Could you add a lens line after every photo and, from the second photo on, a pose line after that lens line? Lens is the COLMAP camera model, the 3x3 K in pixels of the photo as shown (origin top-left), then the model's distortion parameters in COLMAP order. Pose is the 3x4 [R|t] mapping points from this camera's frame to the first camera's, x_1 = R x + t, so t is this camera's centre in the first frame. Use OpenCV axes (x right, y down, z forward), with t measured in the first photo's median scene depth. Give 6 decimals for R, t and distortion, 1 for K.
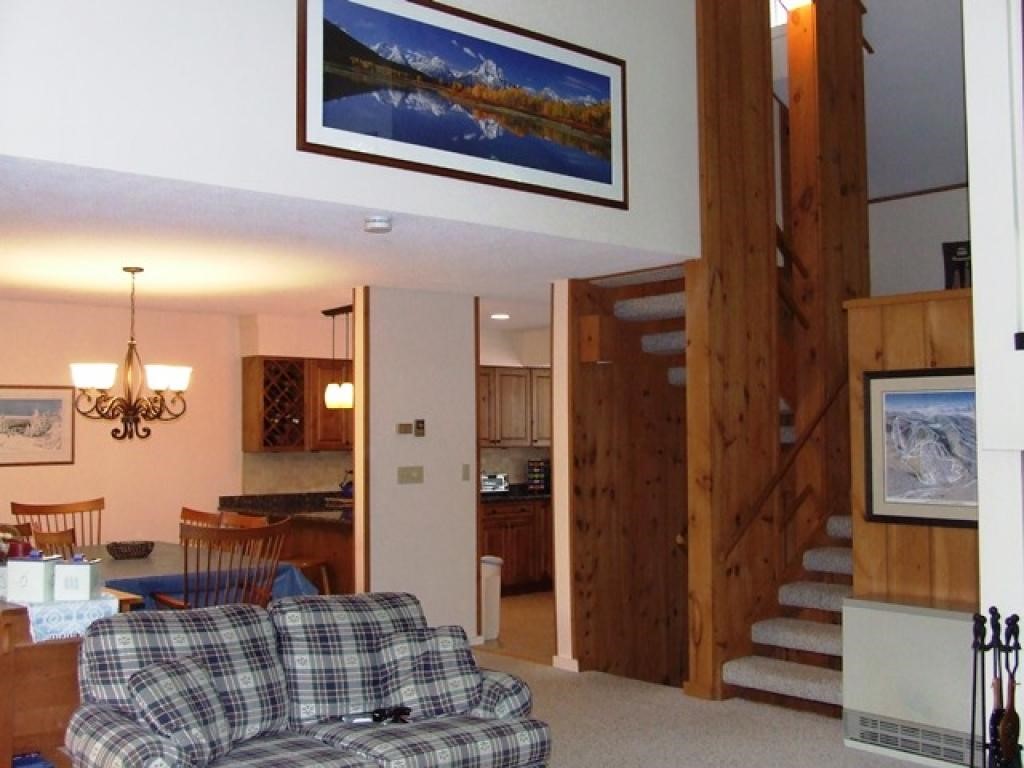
lens RADIAL K [[1128.9, 0, 511.8], [0, 1128.9, 388.9], [0, 0, 1]] dist [-0.063141, 0.000000]
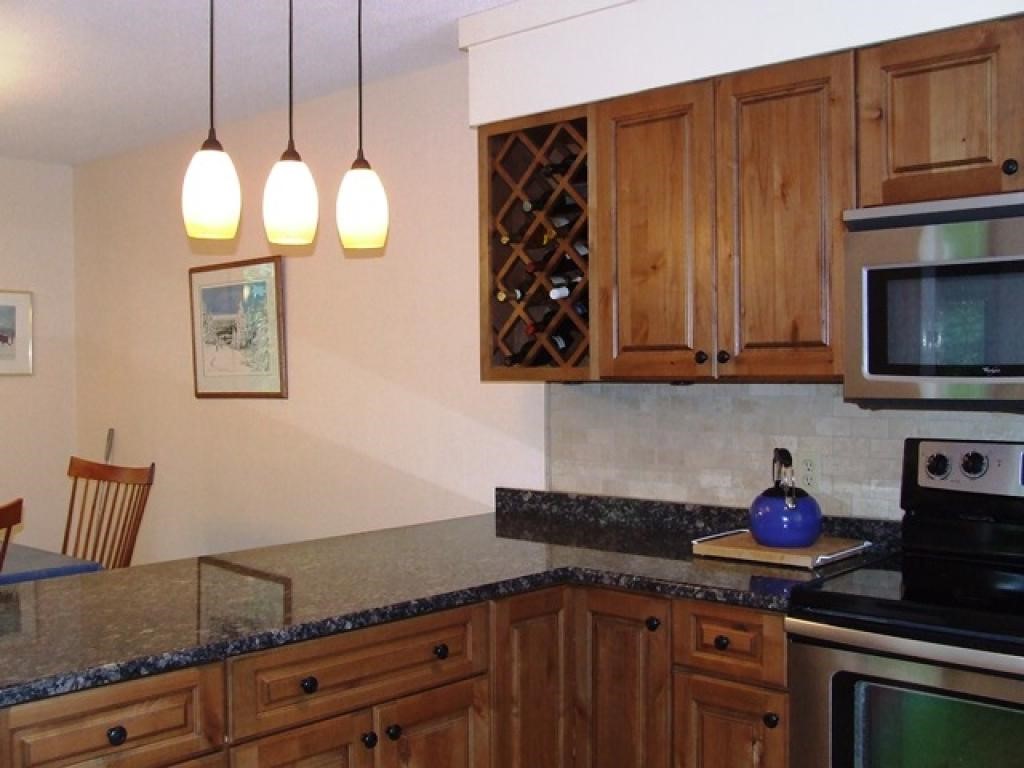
lens RADIAL K [[1128.9, 0, 511.9], [0, 1128.9, 383.9], [0, 0, 1]] dist [-0.063141, 0.000000]
pose [[0.104079, 0.010672, -0.994512, 0.251134], [0.038904, 0.999133, 0.014793, 0.083752], [0.993808, -0.040230, 0.103573, 1.558863]]
